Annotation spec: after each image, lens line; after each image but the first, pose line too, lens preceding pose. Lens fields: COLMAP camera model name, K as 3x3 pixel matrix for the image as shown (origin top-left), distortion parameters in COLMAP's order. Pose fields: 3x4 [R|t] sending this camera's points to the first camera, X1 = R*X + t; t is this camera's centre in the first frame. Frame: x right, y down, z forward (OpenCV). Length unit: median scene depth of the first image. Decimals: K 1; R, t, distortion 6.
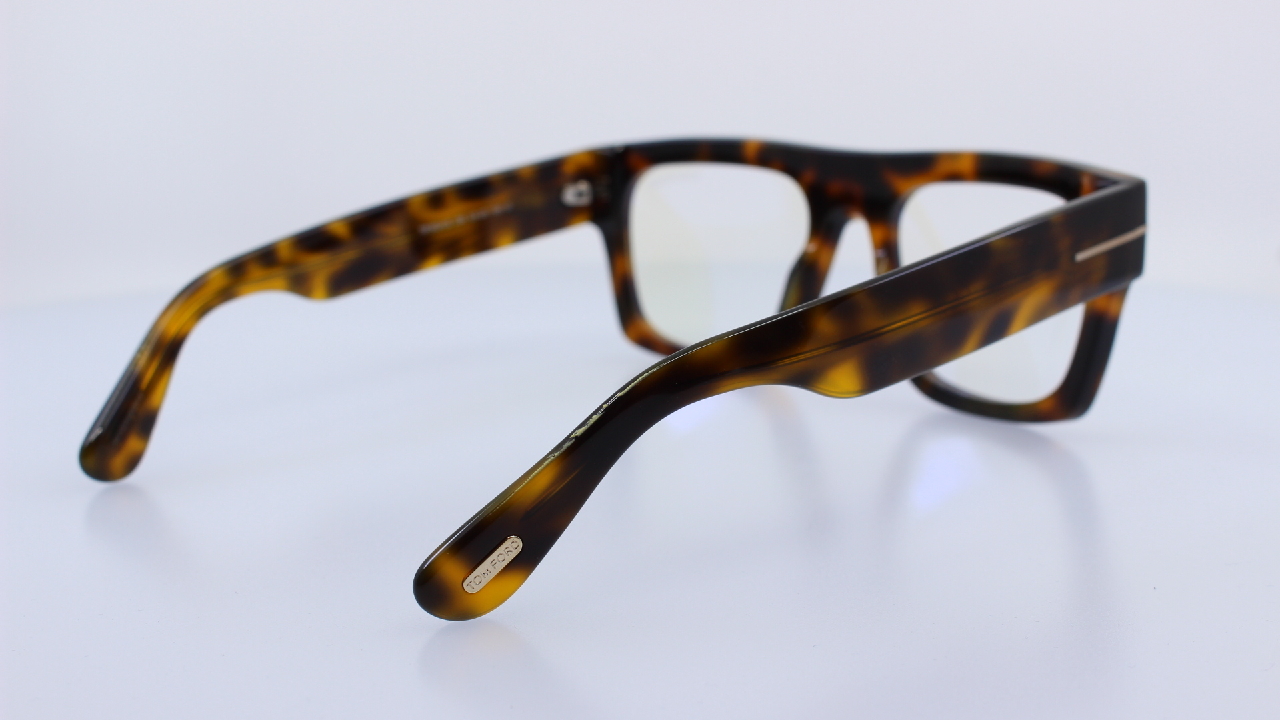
lens RADIAL K [[1719.0, 0, 635.6], [0, 1719.0, 358.5], [0, 0, 1]] dist [-0.090478, 0.000000]
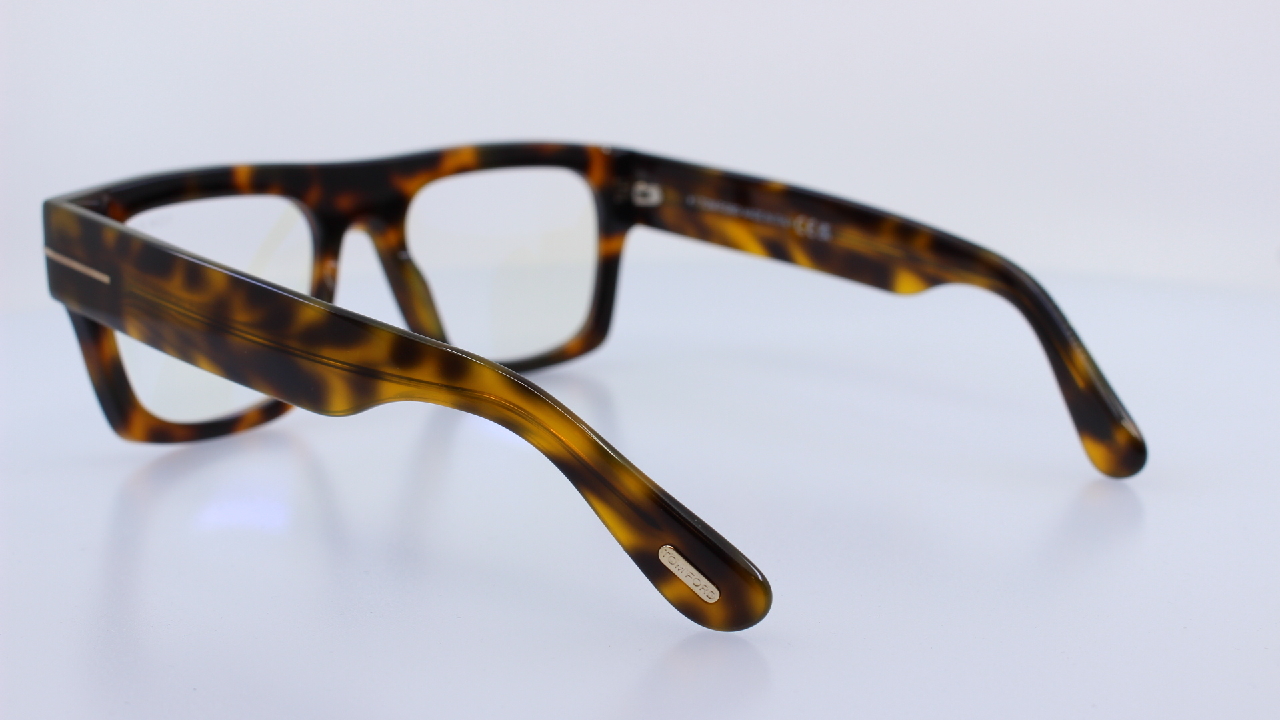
lens RADIAL K [[1719.0, 0, 642.9], [0, 1719.0, 361.0], [0, 0, 1]] dist [-0.090478, 0.000000]
pose [[0.014472, -0.179250, 0.983697, -0.889340], [0.216065, 0.961118, 0.171957, -0.149960], [-0.976272, 0.210054, 0.052639, 0.845656]]
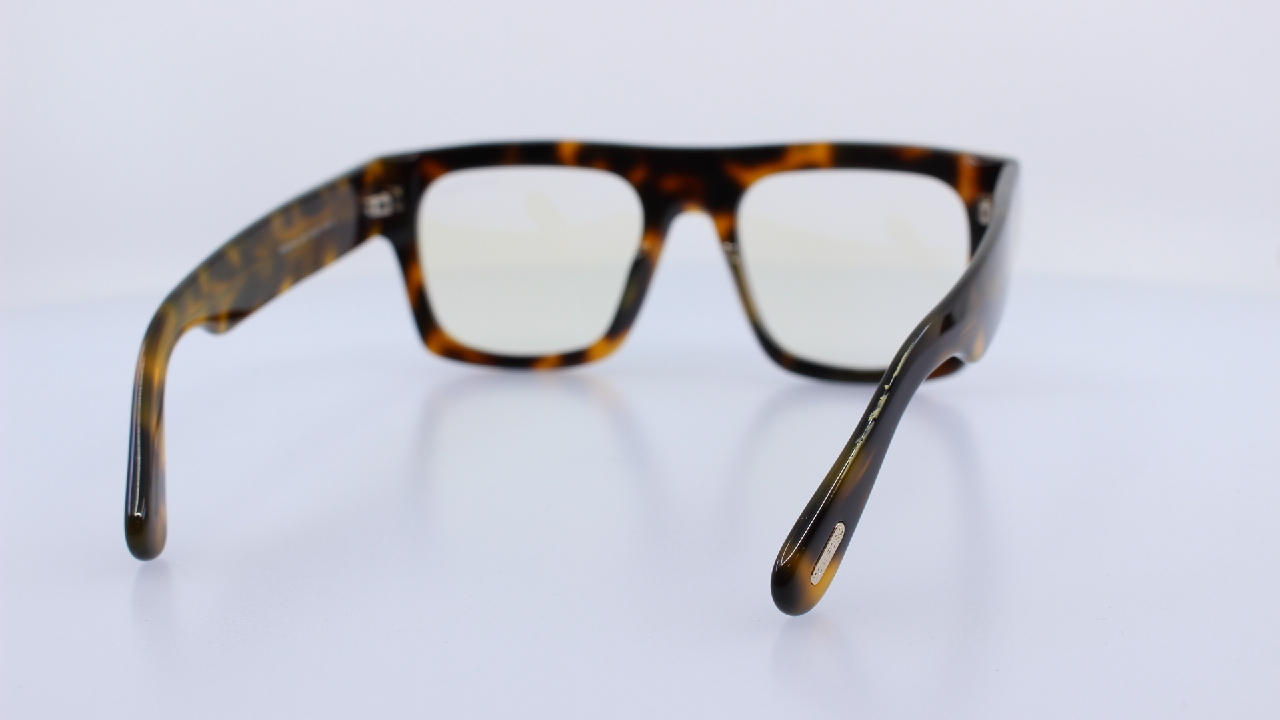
lens RADIAL K [[1719.0, 0, 643.8], [0, 1719.0, 367.2], [0, 0, 1]] dist [-0.090478, 0.000000]
pose [[0.860927, -0.099882, 0.498826, -0.449162], [0.101434, 0.994551, 0.024078, -0.016404], [-0.498513, 0.029868, 0.866367, 0.117574]]
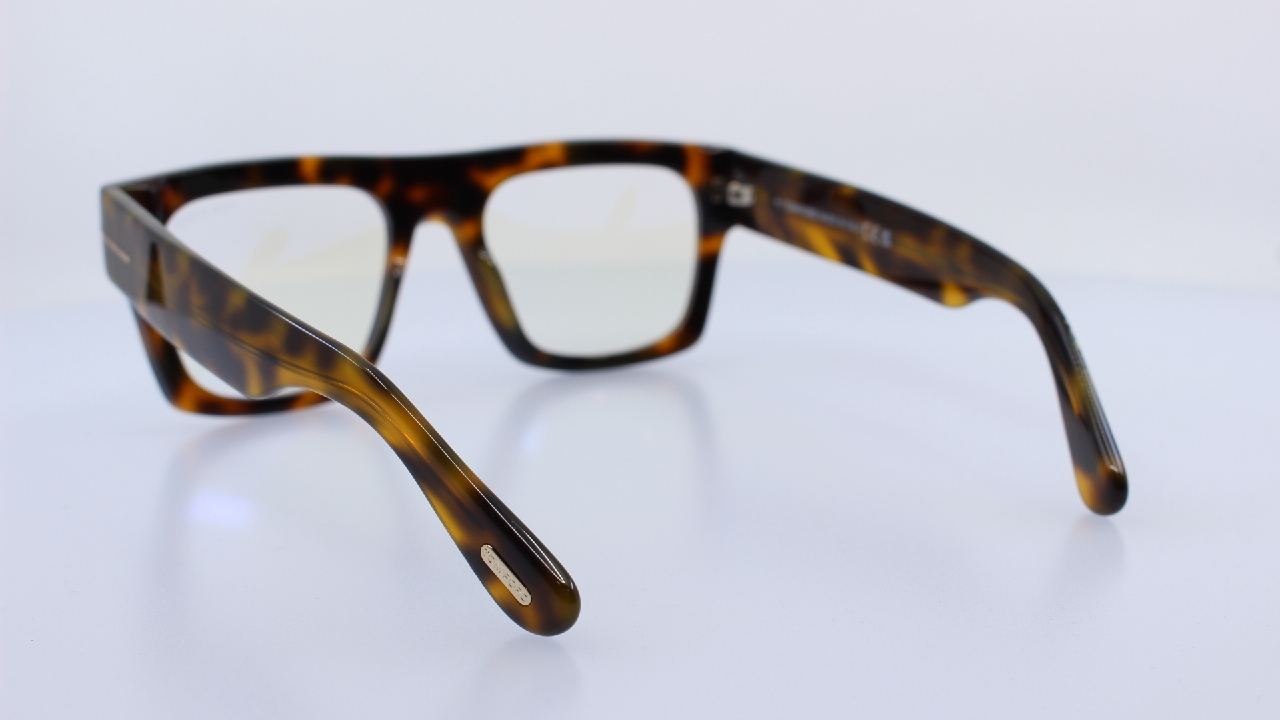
lens RADIAL K [[1719.0, 0, 635.6], [0, 1719.0, 364.7], [0, 0, 1]] dist [-0.090478, 0.000000]
pose [[0.275383, -0.177444, 0.944816, -0.852639], [0.203879, 0.971241, 0.122983, -0.104785], [-0.939467, 0.158761, 0.303640, 0.623826]]
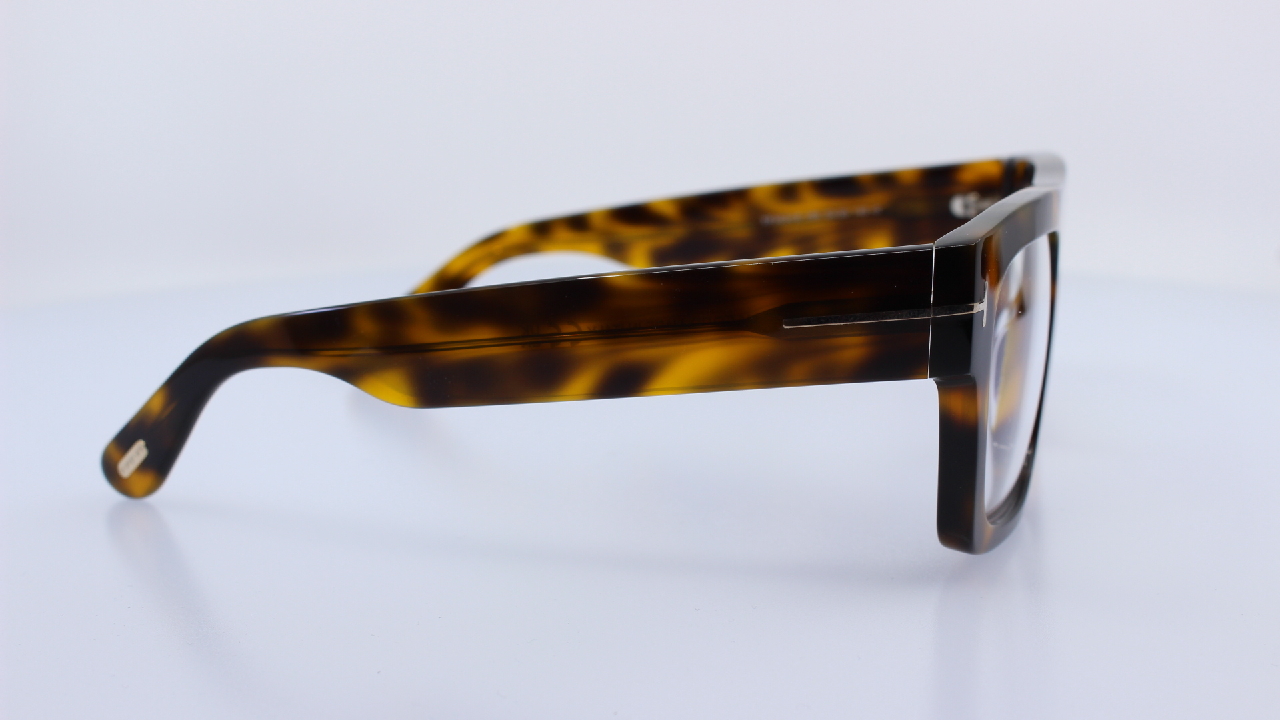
lens RADIAL K [[1719.0, 0, 642.4], [0, 1719.0, 352.9], [0, 0, 1]] dist [-0.090478, 0.000000]
pose [[0.502192, 0.177600, -0.846322, 0.763839], [-0.164581, 0.980424, 0.108082, -0.102192], [0.848950, 0.085011, 0.521591, 0.440583]]
